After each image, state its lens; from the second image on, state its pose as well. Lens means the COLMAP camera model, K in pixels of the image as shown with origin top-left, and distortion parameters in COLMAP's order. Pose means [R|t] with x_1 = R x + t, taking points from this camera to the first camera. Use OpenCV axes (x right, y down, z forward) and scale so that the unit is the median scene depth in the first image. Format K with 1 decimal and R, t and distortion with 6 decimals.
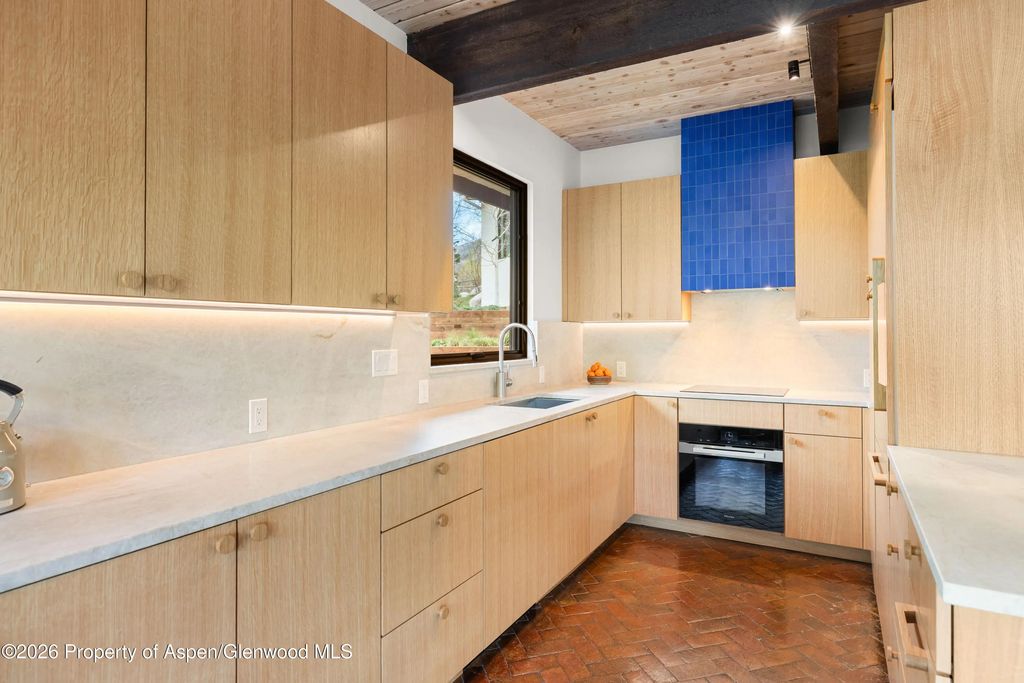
lens RADIAL K [[572.9, 0, 529.1], [0, 572.9, 328.3], [0, 0, 1]] dist [-0.001651, -0.001540]
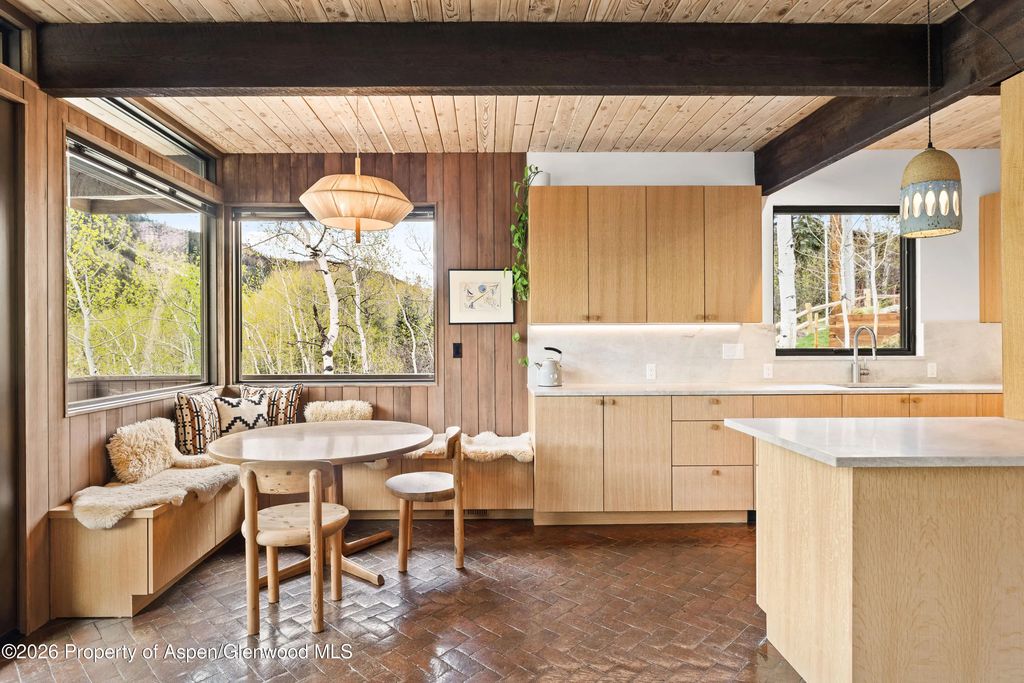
lens RADIAL K [[566.5, 0, 509.2], [0, 566.5, 338.6], [0, 0, 1]] dist [0.002114, 0.000514]
pose [[0.512399, -0.000321, -0.858748, 0.916770], [0.009926, 0.999935, 0.005549, 0.003834], [0.858690, -0.011367, 0.512369, -0.489174]]
